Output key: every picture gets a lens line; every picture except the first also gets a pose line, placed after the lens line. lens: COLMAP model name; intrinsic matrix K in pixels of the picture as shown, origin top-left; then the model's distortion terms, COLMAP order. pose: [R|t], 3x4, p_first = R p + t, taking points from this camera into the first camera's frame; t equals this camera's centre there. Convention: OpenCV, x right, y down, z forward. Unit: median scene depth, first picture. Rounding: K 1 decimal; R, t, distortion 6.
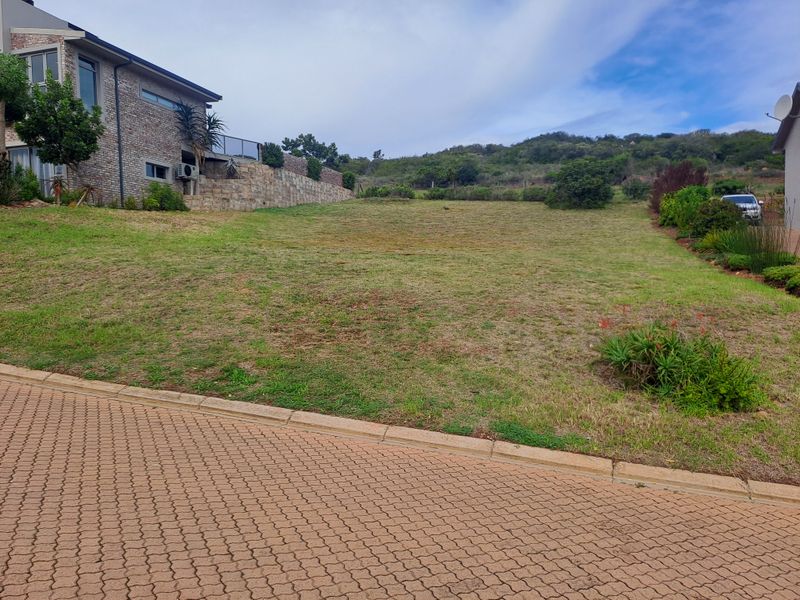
lens RADIAL K [[581.0, 0, 394.1], [0, 581.0, 302.3], [0, 0, 1]] dist [0.066934, -0.070208]
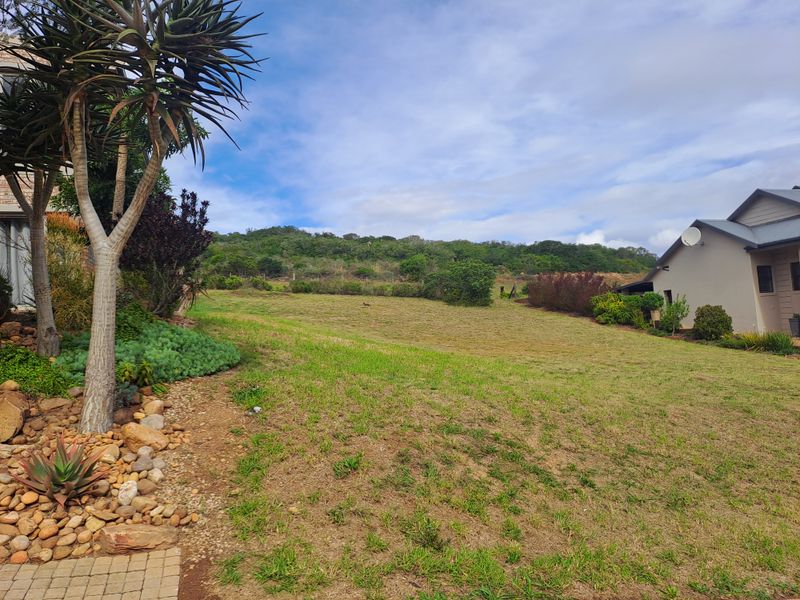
lens RADIAL K [[581.0, 0, 400.5], [0, 581.0, 293.1], [0, 0, 1]] dist [0.066934, -0.070208]
pose [[0.775096, 0.016533, 0.631627, -0.487042], [0.089631, 0.986671, -0.135816, -0.068944], [-0.625454, 0.161884, 0.763283, 0.377369]]
